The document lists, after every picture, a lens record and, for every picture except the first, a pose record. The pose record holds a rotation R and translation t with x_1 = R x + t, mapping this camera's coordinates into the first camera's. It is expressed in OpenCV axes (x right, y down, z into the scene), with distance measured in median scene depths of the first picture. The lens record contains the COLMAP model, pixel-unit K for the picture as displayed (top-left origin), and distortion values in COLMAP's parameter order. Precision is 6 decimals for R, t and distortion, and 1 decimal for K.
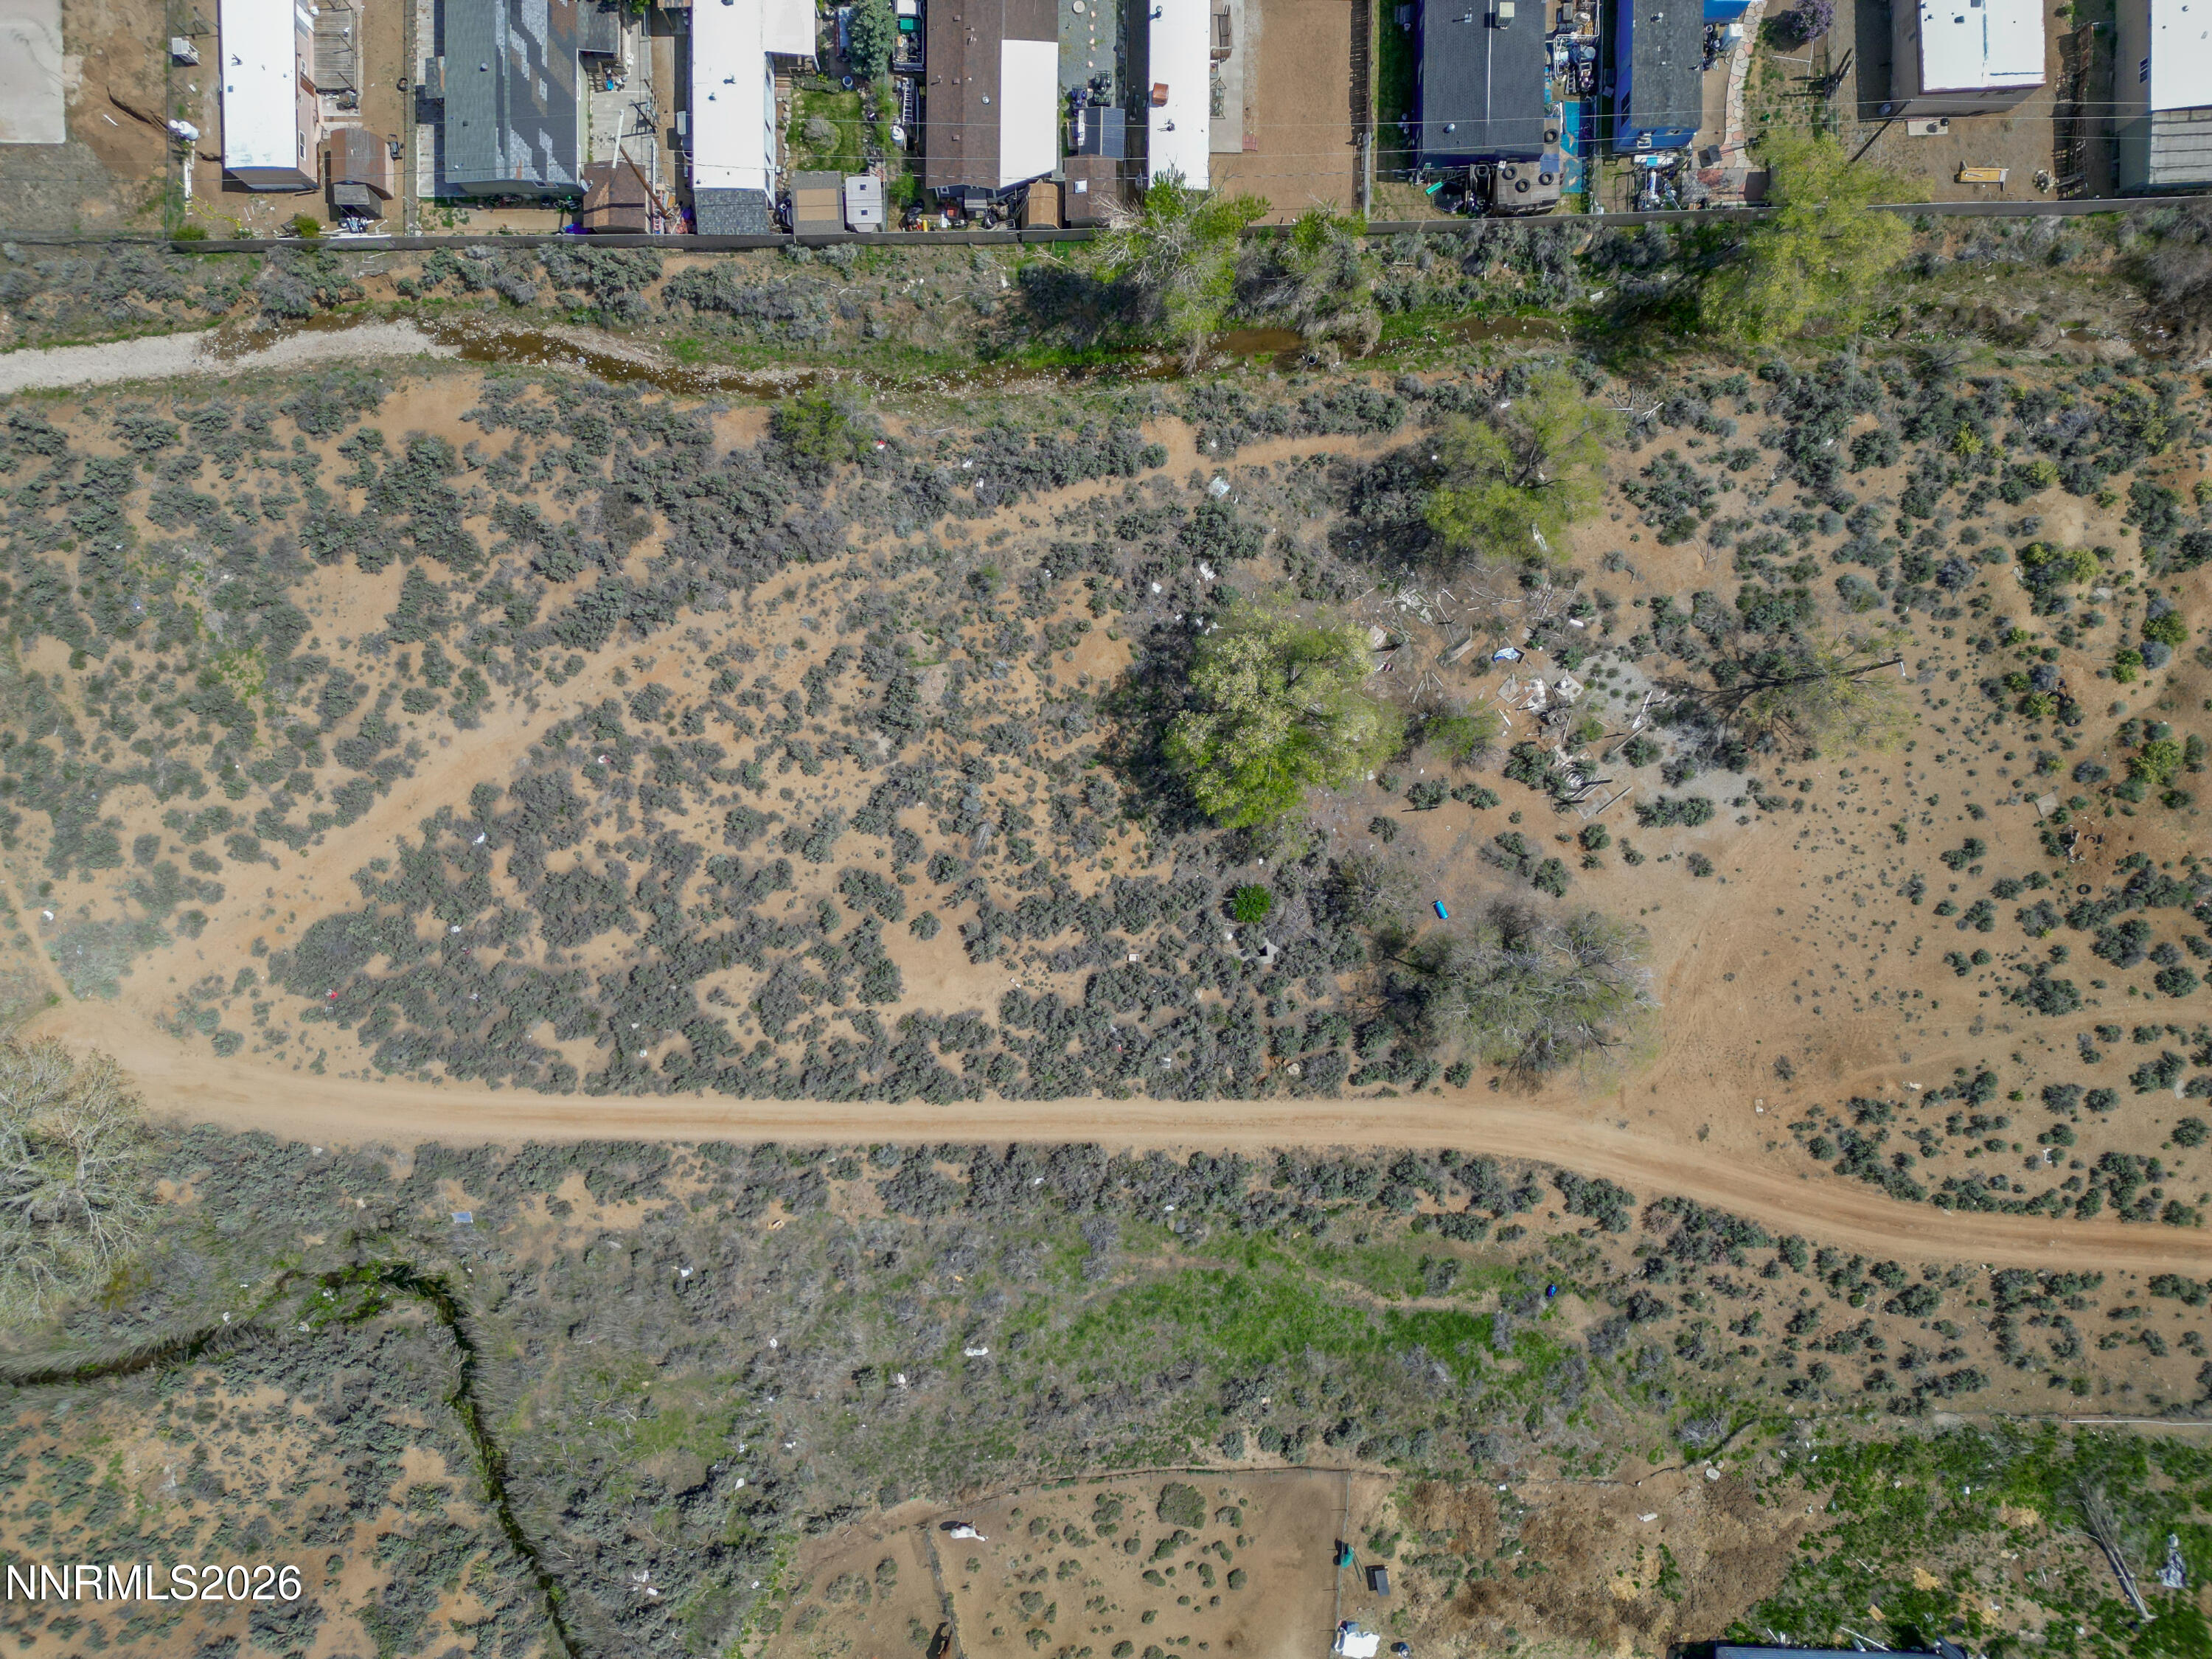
lens RADIAL K [[1528.7, 0, 1097.5], [0, 1528.7, 862.8], [0, 0, 1]] dist [0.078275, -0.073093]
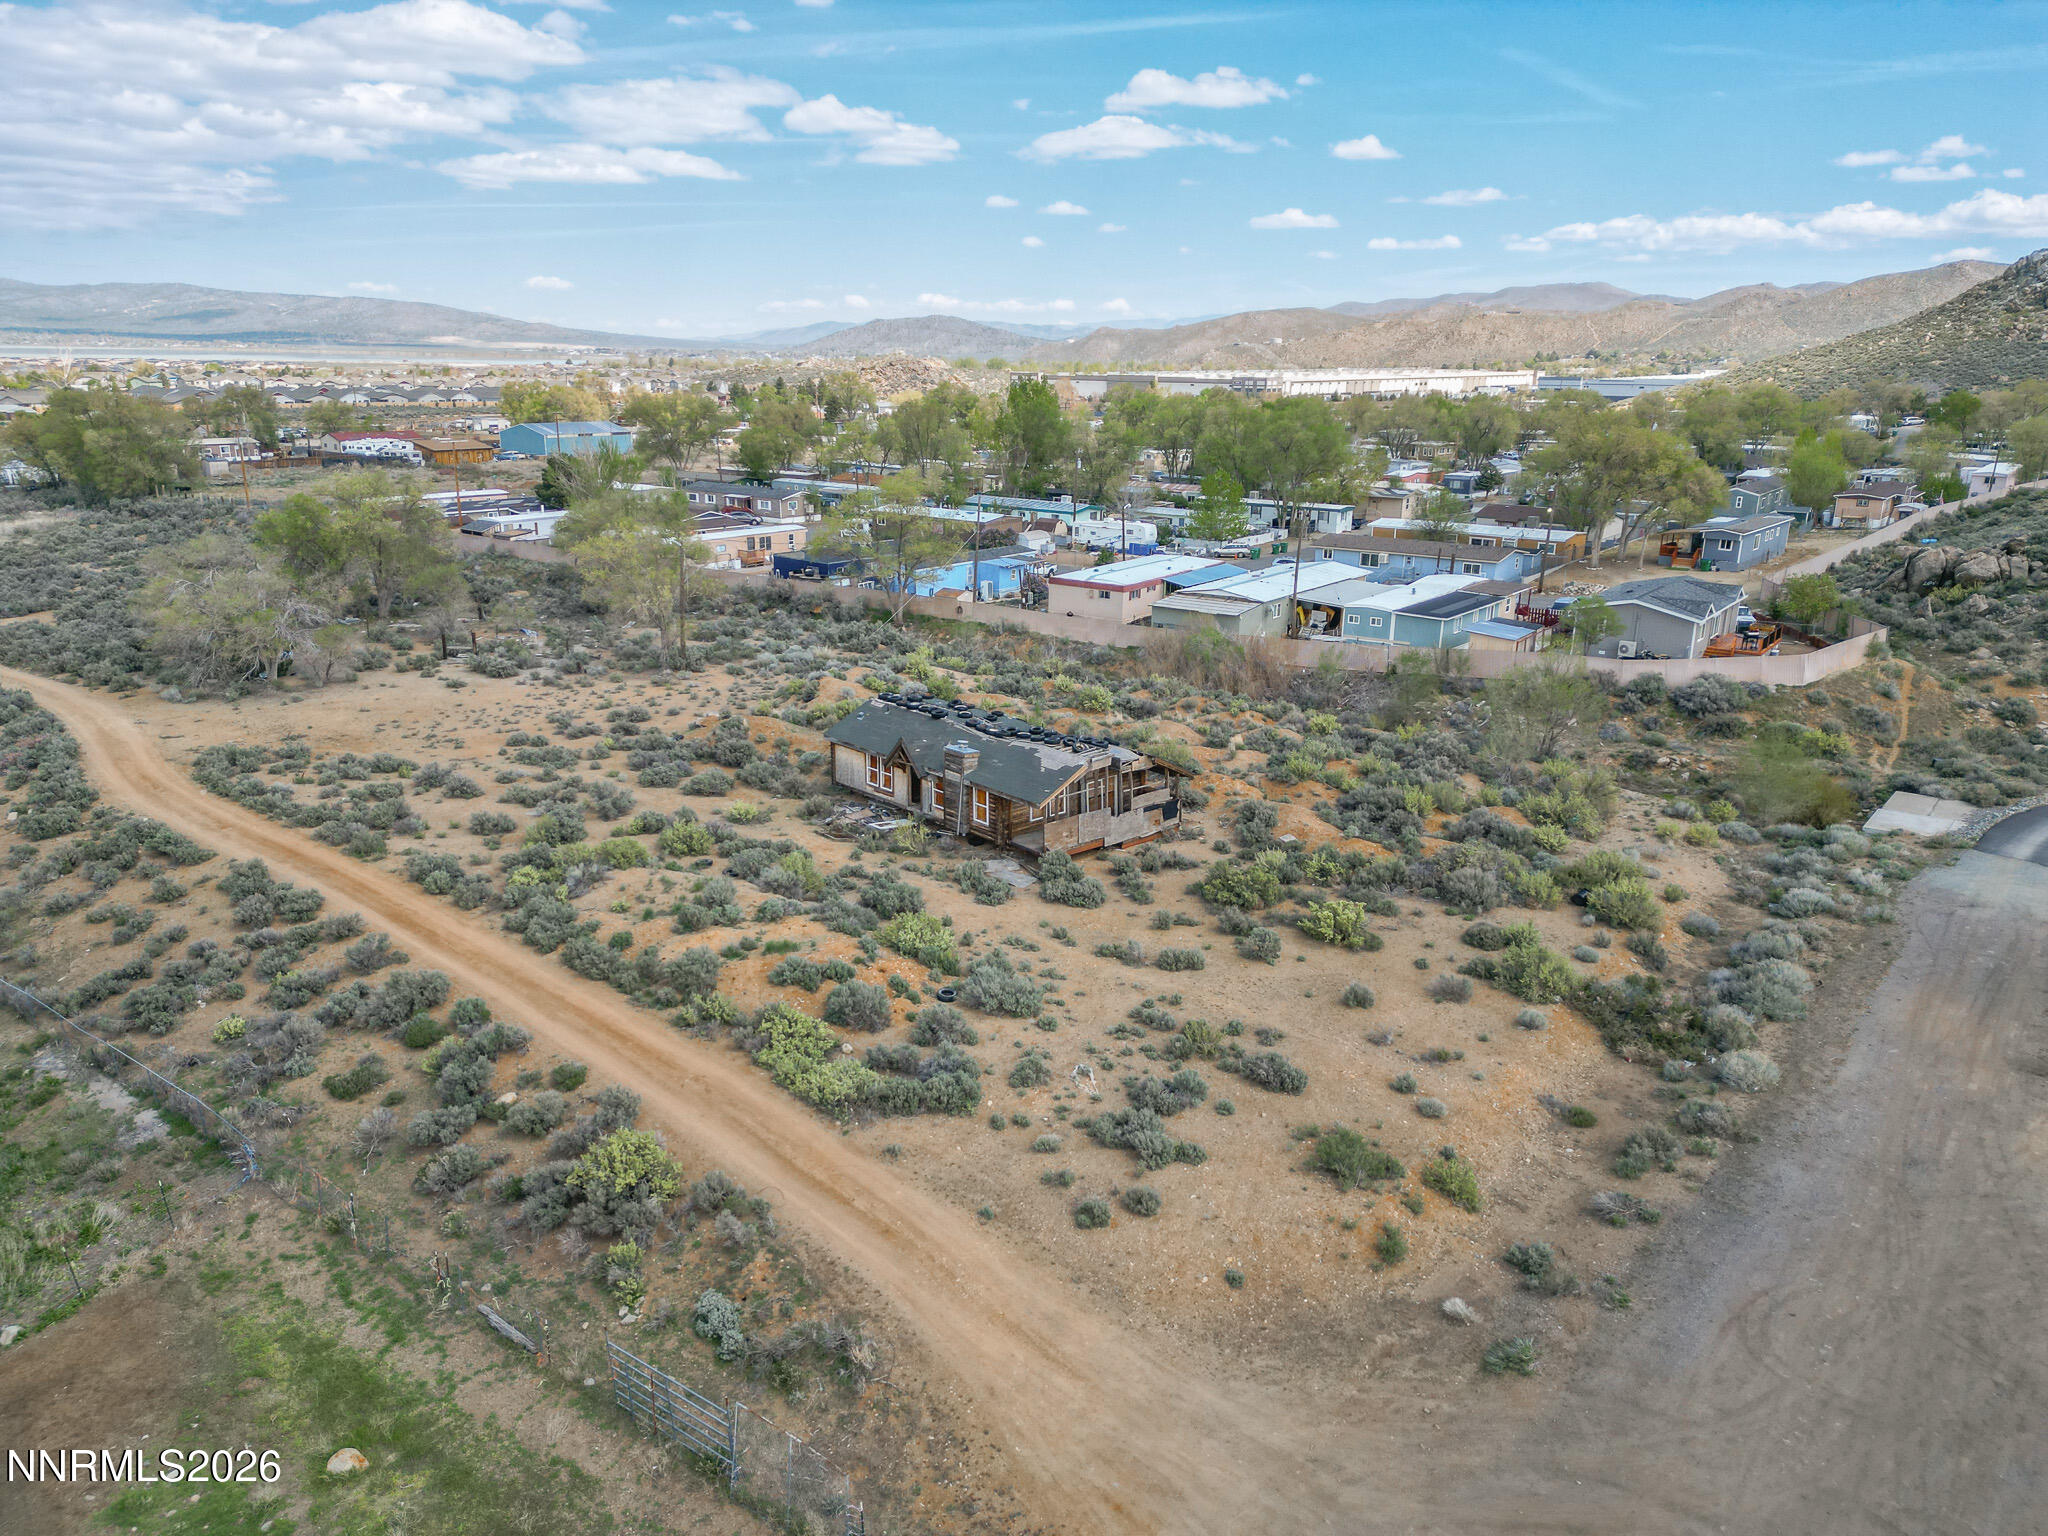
lens RADIAL K [[1447.2, 0, 1023.2], [0, 1447.2, 709.1], [0, 0, 1]] dist [0.085640, -0.084117]
pose [[0.790015, 0.153269, -0.593620, 1.241994], [-0.613047, 0.186285, -0.767771, 0.507711], [-0.007093, 0.970467, 0.241129, 0.774826]]
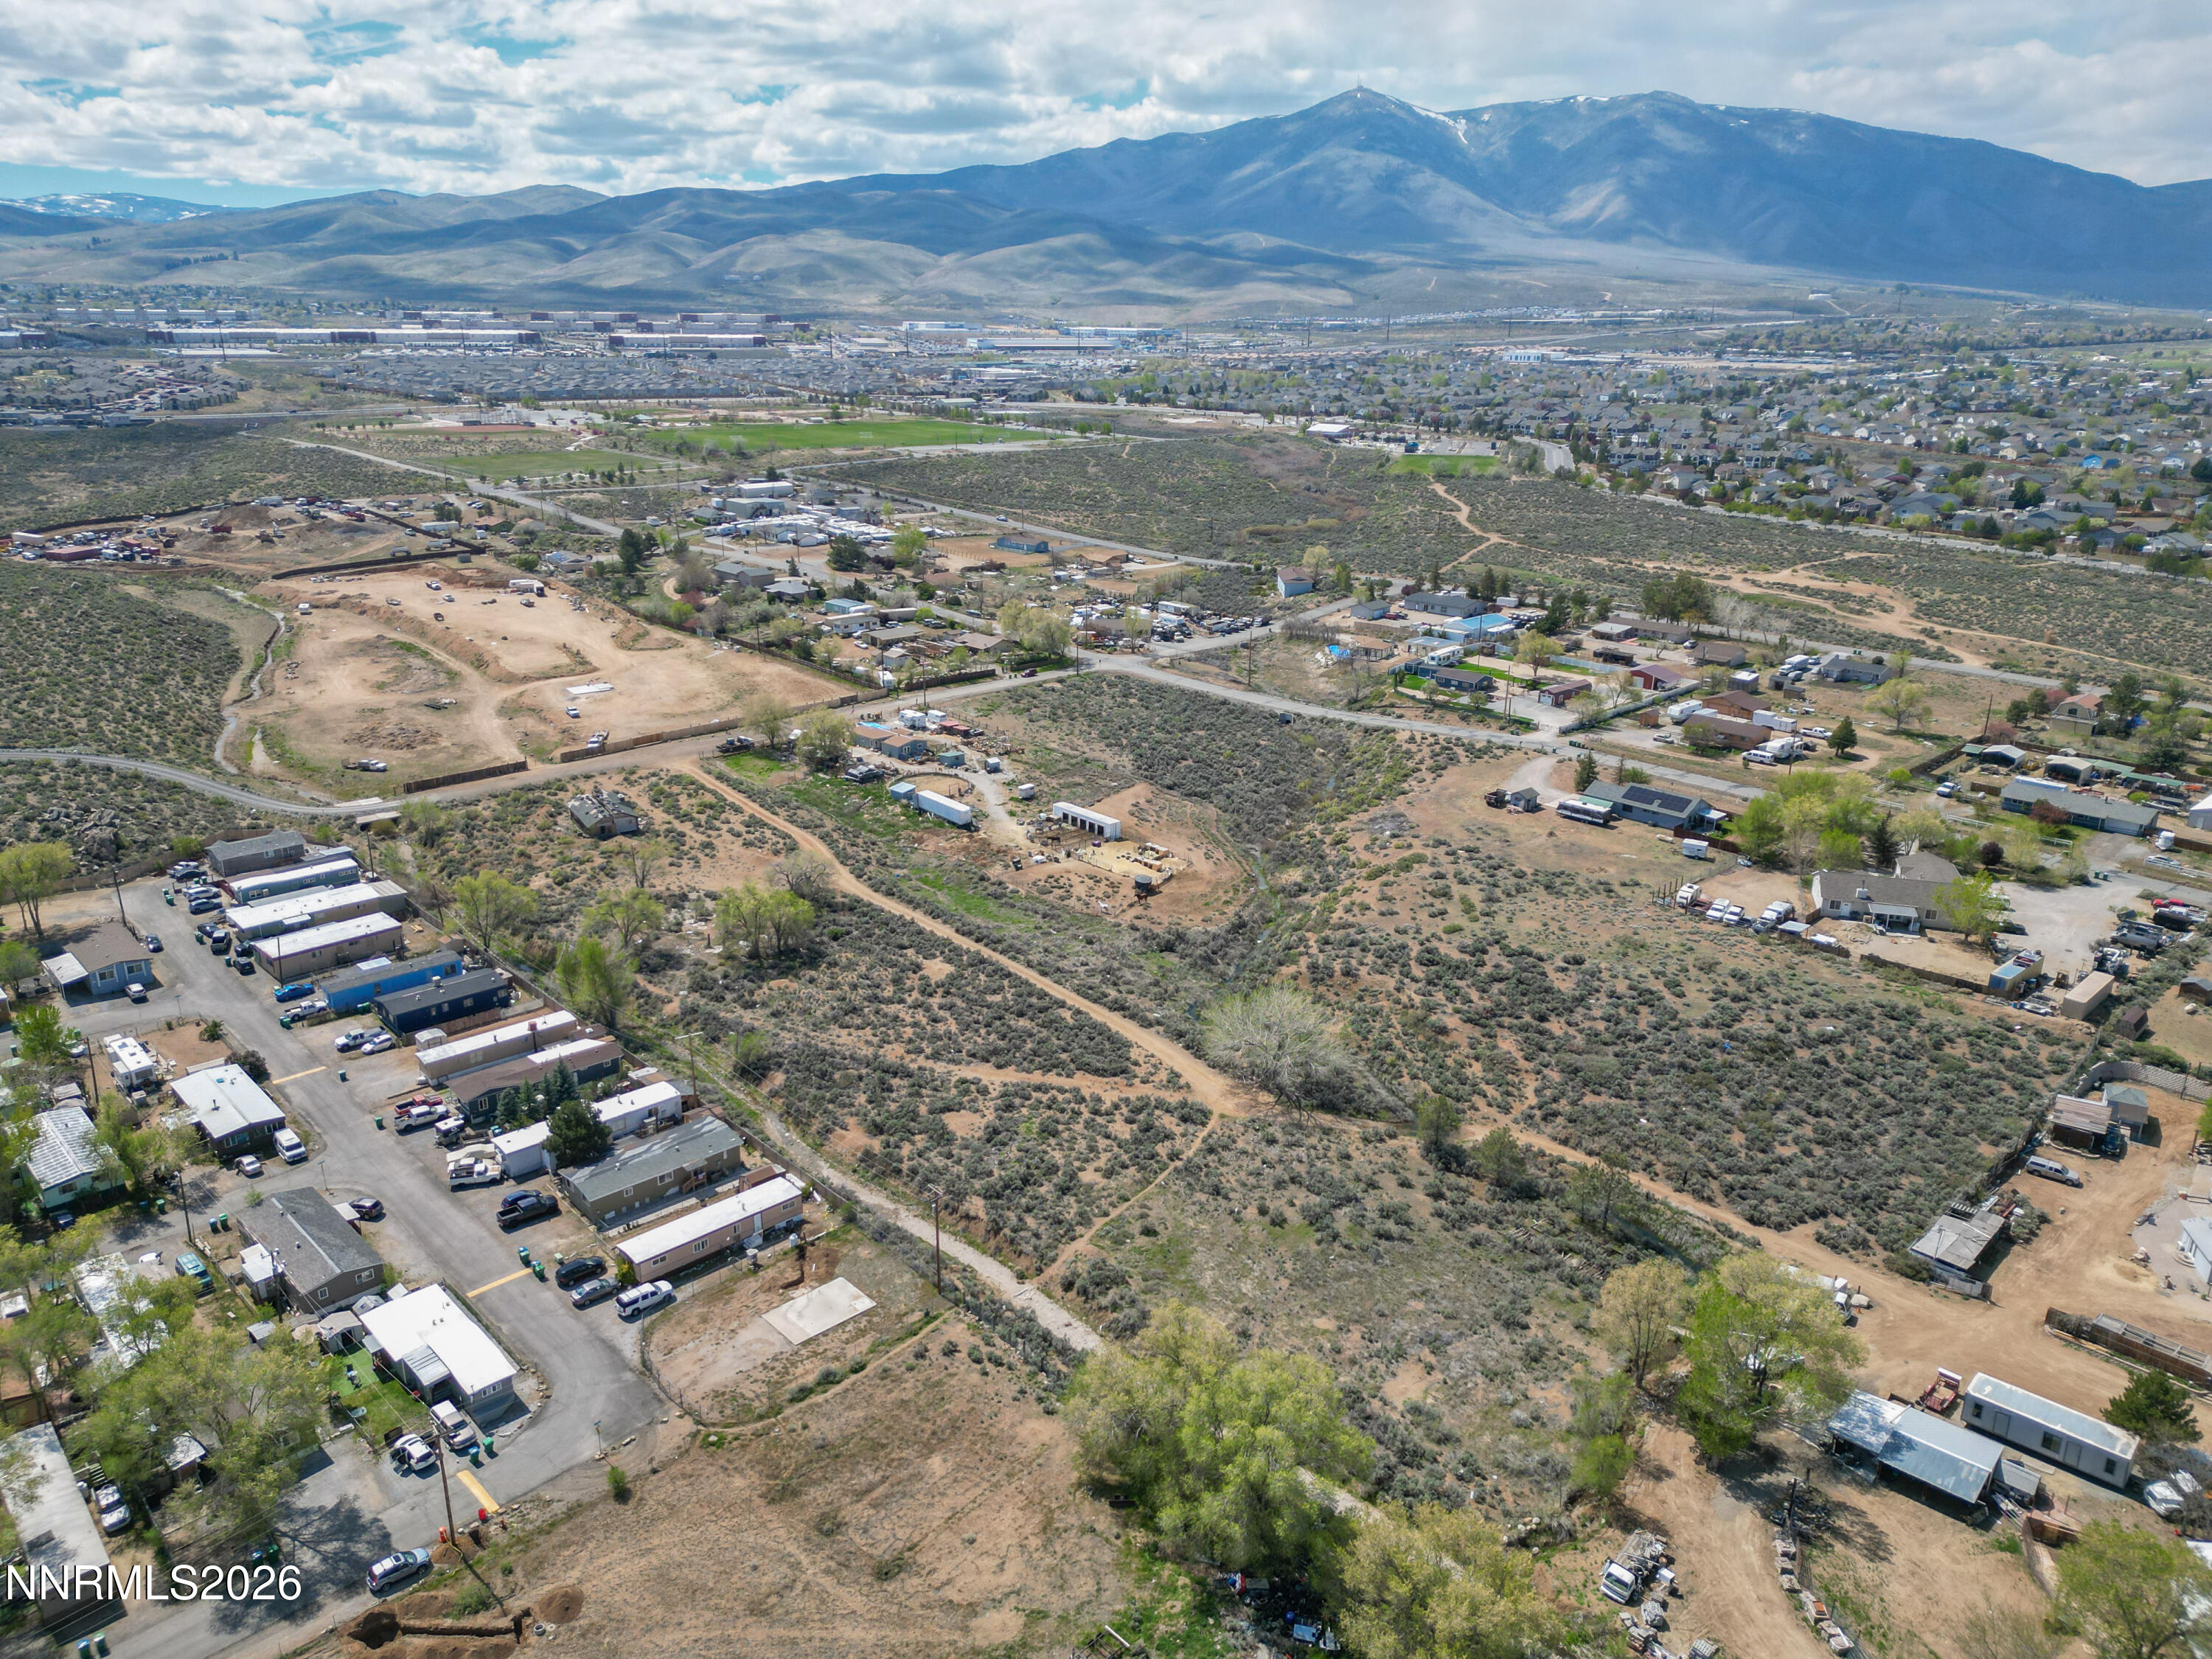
lens RADIAL K [[1542.4, 0, 1100.9], [0, 1542.4, 840.5], [0, 0, 1]] dist [0.088396, -0.086455]
pose [[-0.673971, -0.244937, 0.696971, -1.837577], [0.738683, -0.210031, 0.640495, -1.188998], [-0.010495, 0.946516, 0.322486, 0.062362]]
